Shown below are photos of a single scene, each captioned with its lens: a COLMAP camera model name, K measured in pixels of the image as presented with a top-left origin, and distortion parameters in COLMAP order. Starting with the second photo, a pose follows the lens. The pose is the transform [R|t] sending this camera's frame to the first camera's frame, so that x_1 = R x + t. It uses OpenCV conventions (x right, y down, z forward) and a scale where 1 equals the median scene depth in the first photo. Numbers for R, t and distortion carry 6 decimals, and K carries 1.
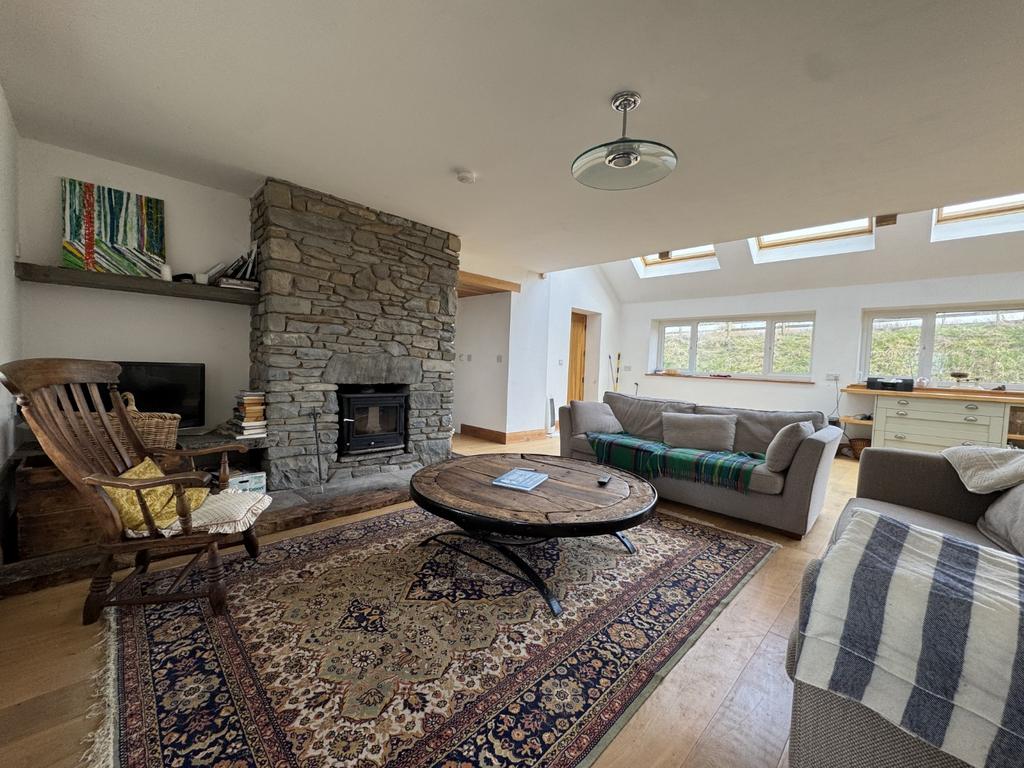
lens RADIAL K [[407.3, 0, 508.9], [0, 407.3, 385.2], [0, 0, 1]] dist [-0.004819, 0.000362]
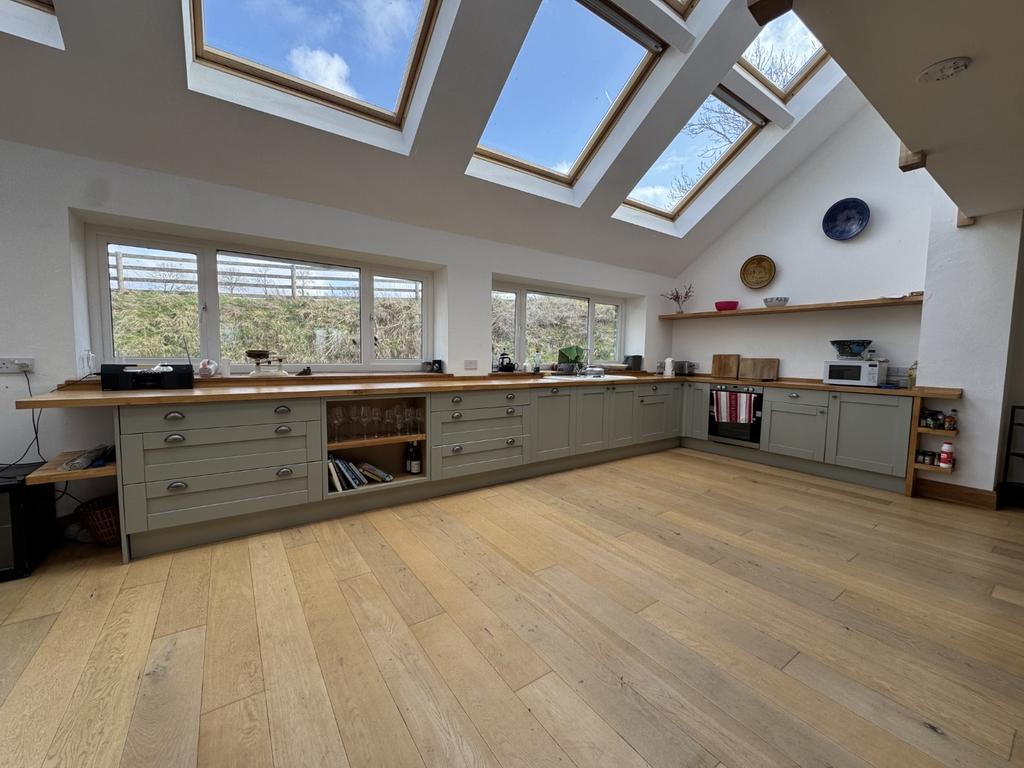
lens RADIAL K [[407.3, 0, 511.2], [0, 407.3, 385.3], [0, 0, 1]] dist [-0.004819, 0.000362]
pose [[0.159402, -0.111464, 0.980901, 0.821913], [0.042512, 0.993459, 0.105983, -0.040248], [-0.986298, 0.024806, 0.163098, 0.763101]]
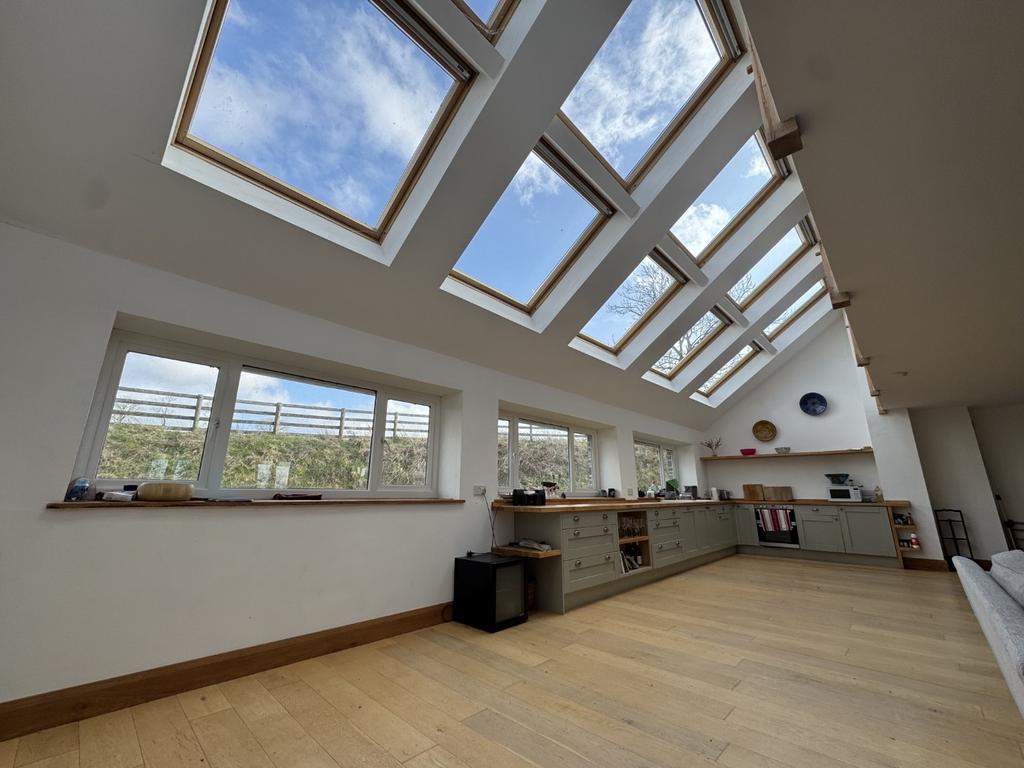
lens RADIAL K [[407.3, 0, 510.6], [0, 407.3, 384.1], [0, 0, 1]] dist [-0.004819, 0.000362]
pose [[-0.031869, 0.218460, 0.975325, 0.143939], [0.045978, 0.975109, -0.216909, -0.076324], [-0.998434, 0.037931, -0.041120, 1.676338]]
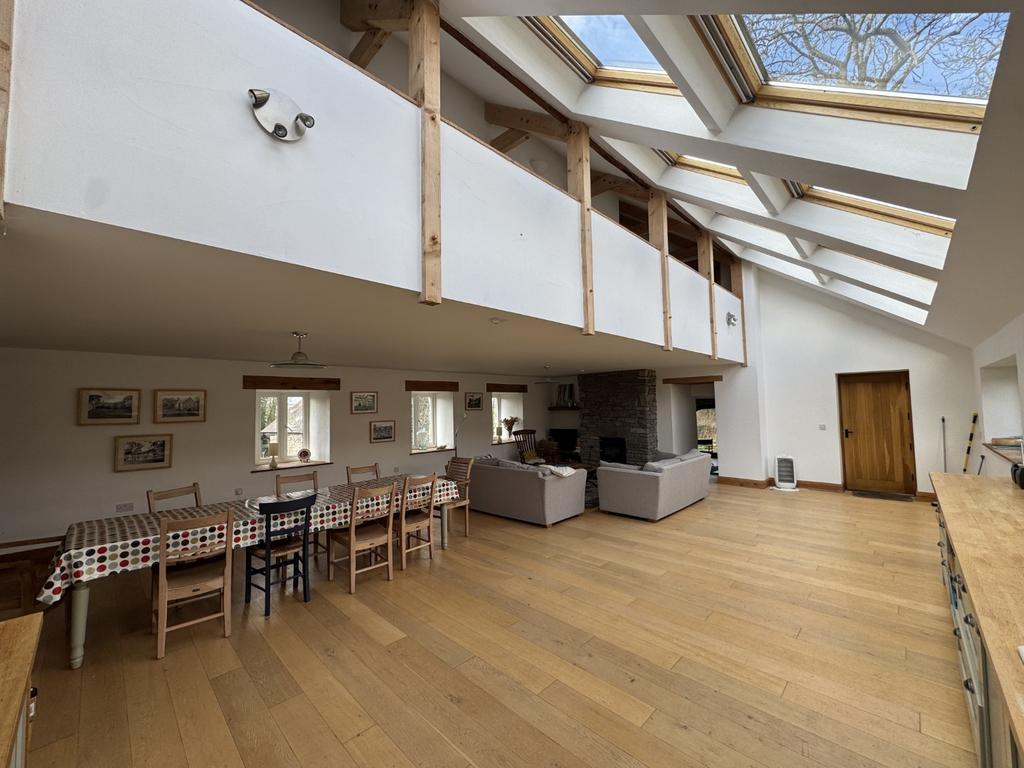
lens RADIAL K [[407.3, 0, 512.4], [0, 407.3, 383.1], [0, 0, 1]] dist [-0.004819, 0.000362]
pose [[0.024190, -0.092997, -0.995373, 2.425365], [-0.033424, 0.995032, -0.093777, -0.089758], [0.999148, 0.035538, 0.020962, 0.337409]]
